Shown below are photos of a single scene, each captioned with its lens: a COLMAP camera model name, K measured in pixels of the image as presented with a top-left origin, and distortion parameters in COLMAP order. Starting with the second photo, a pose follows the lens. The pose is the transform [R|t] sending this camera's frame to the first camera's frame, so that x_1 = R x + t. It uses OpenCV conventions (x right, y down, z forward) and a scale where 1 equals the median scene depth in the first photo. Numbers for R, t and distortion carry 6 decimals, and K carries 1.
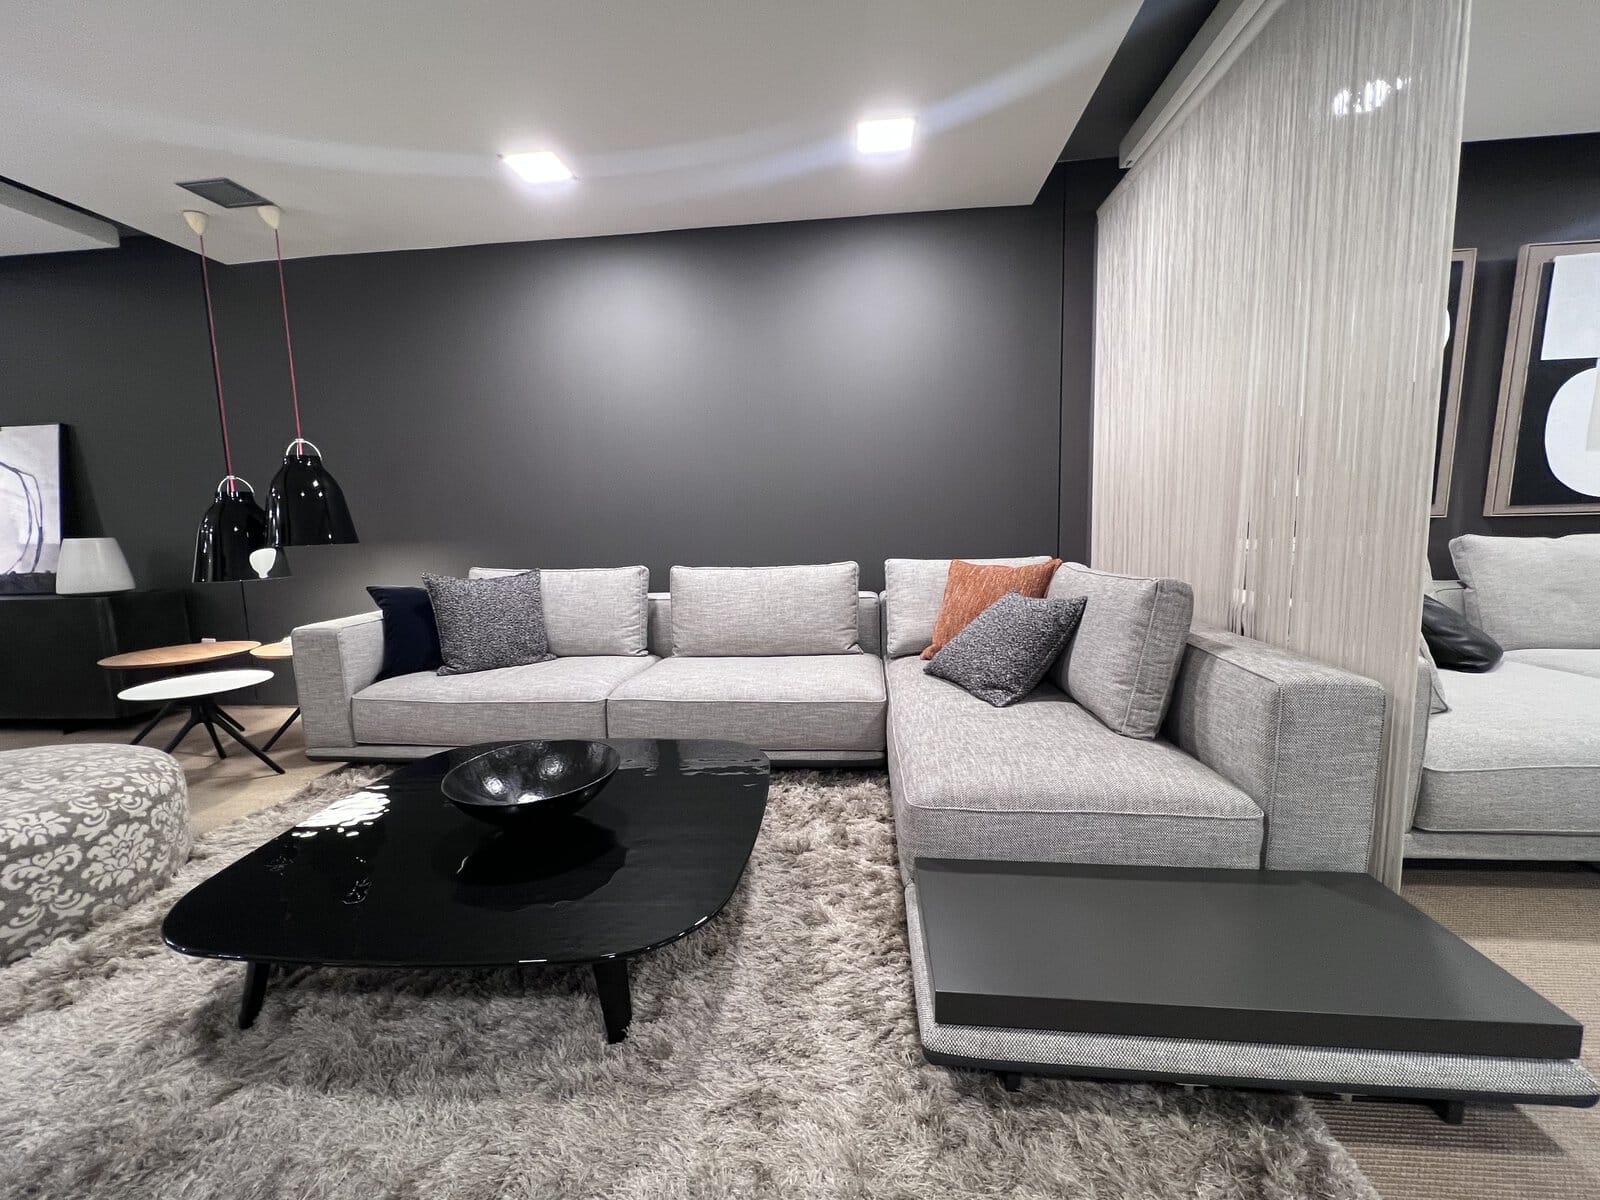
lens RADIAL K [[665.3, 0, 791.5], [0, 665.3, 602.4], [0, 0, 1]] dist [0.000895, -0.000024]
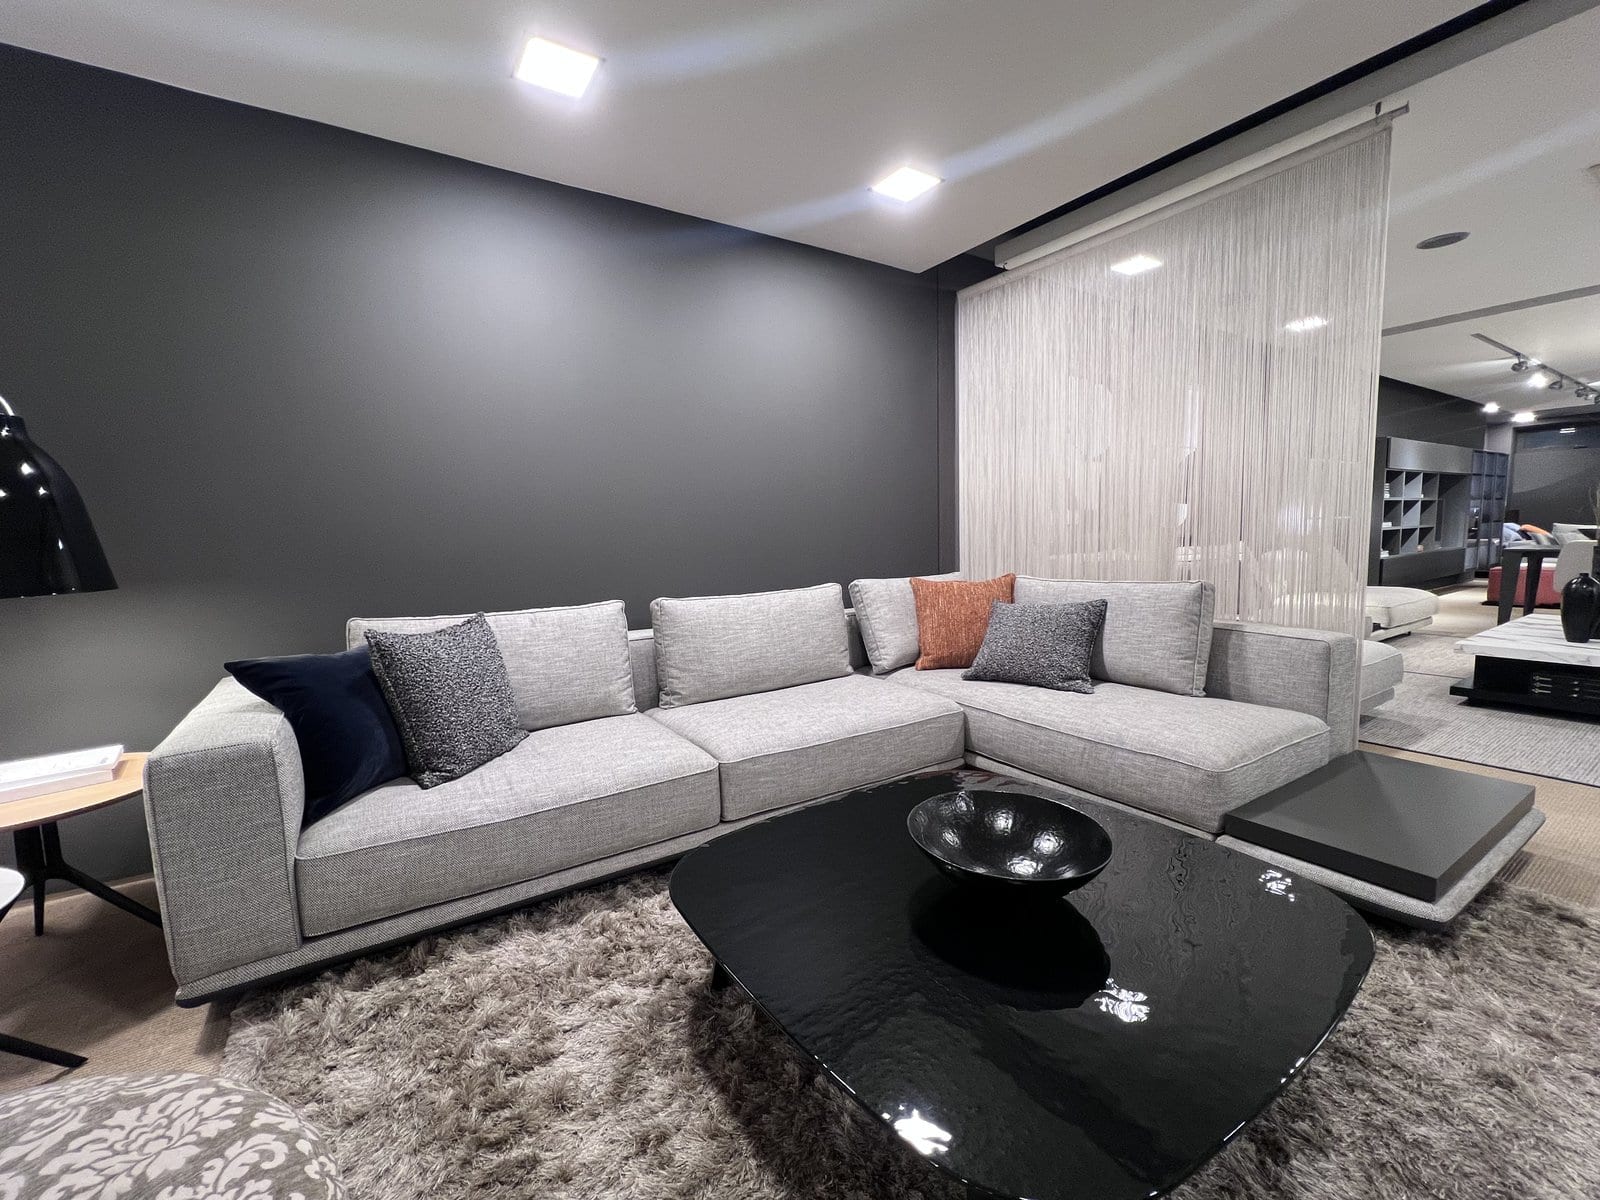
lens RADIAL K [[665.3, 0, 791.9], [0, 665.3, 604.9], [0, 0, 1]] dist [0.000895, -0.000024]
pose [[0.779914, -0.058450, 0.623152, -0.623185], [0.082579, 0.996536, -0.009880, -0.026498], [-0.620415, 0.059165, 0.782039, 0.275142]]
